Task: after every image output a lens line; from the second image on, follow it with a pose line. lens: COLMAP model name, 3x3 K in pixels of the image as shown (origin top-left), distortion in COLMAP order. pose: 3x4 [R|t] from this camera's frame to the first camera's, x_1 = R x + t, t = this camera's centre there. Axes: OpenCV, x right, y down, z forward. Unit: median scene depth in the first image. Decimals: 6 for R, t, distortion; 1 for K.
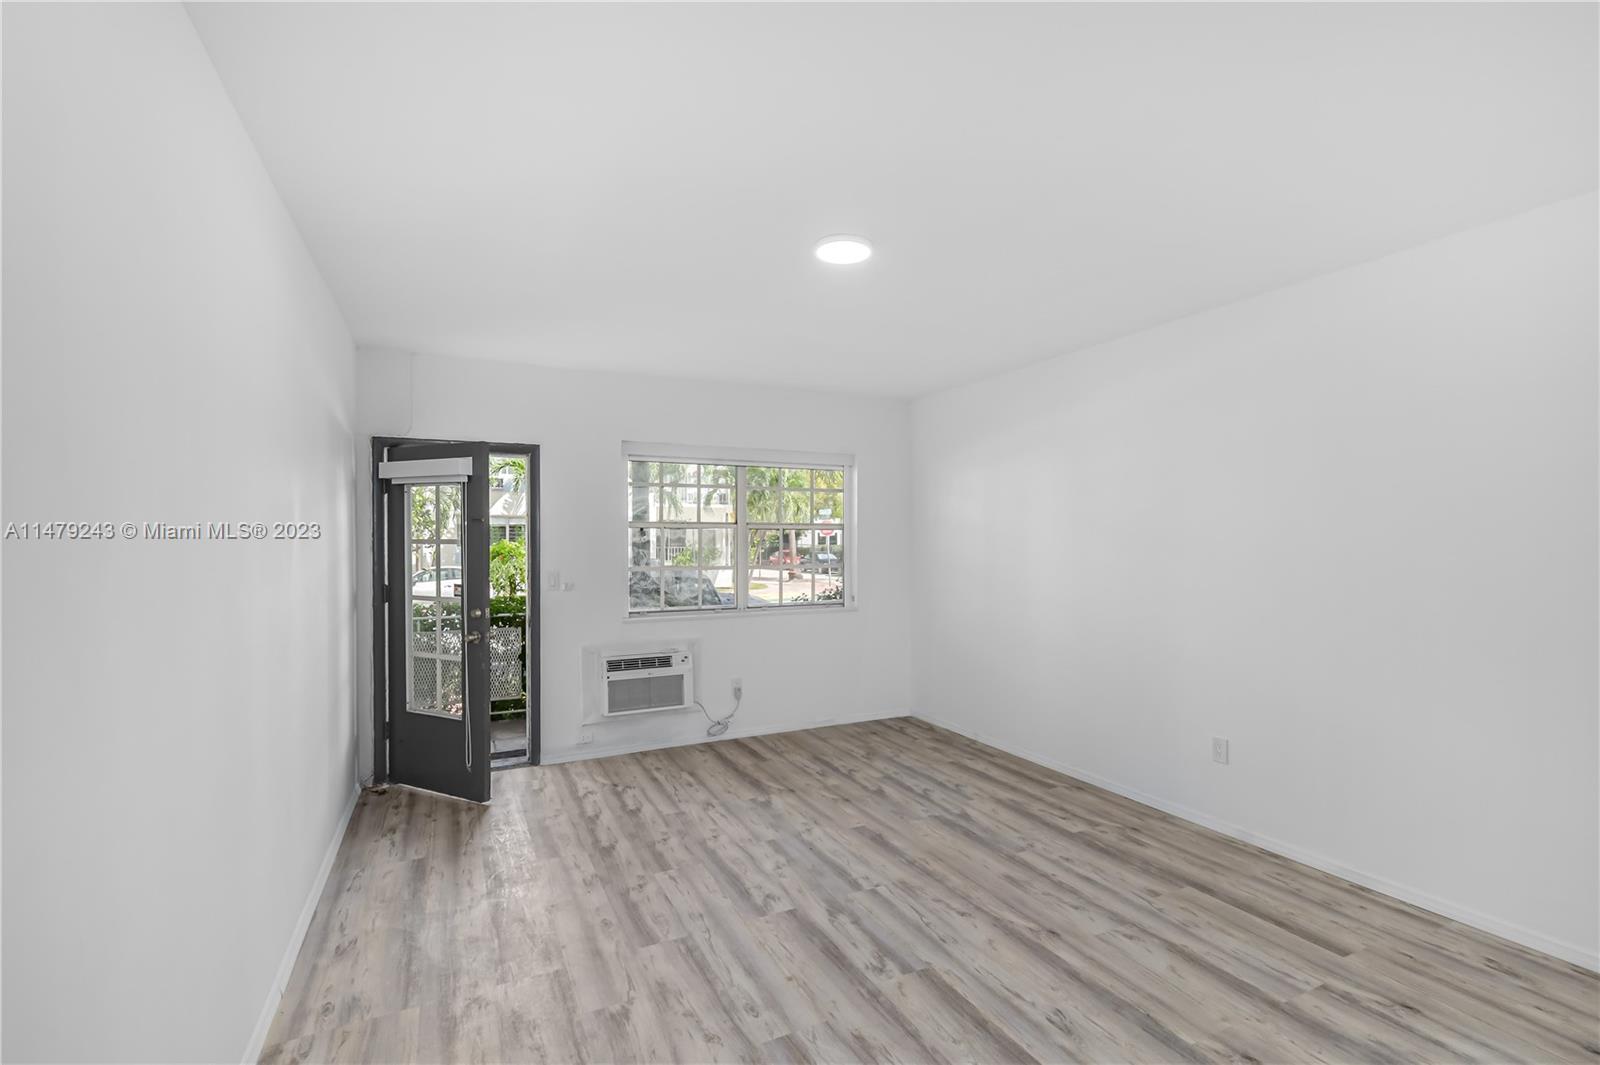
lens RADIAL K [[710.9, 0, 804.5], [0, 710.9, 541.7], [0, 0, 1]] dist [0.001328, 0.001598]
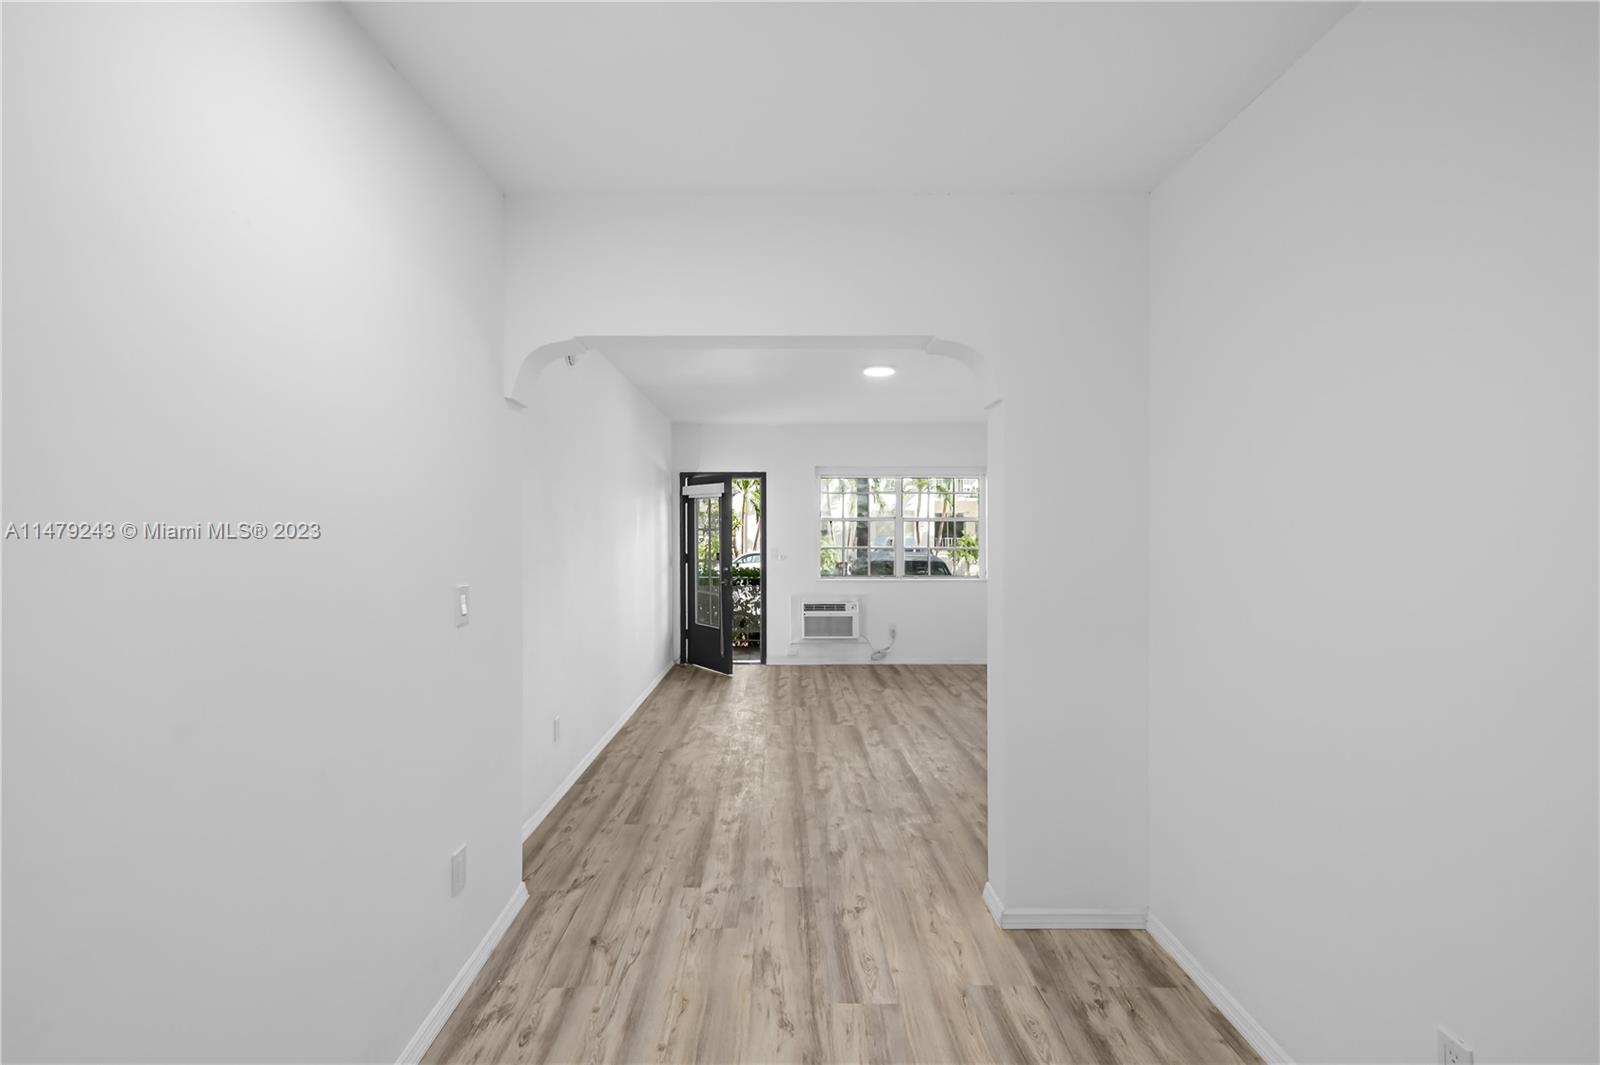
lens RADIAL K [[710.9, 0, 796.9], [0, 710.9, 530.4], [0, 0, 1]] dist [0.001328, 0.001598]
pose [[0.902716, 0.001570, -0.430234, 0.450306], [-0.003835, 0.999983, -0.004397, 0.008474], [0.430220, 0.005620, 0.902707, -0.519865]]
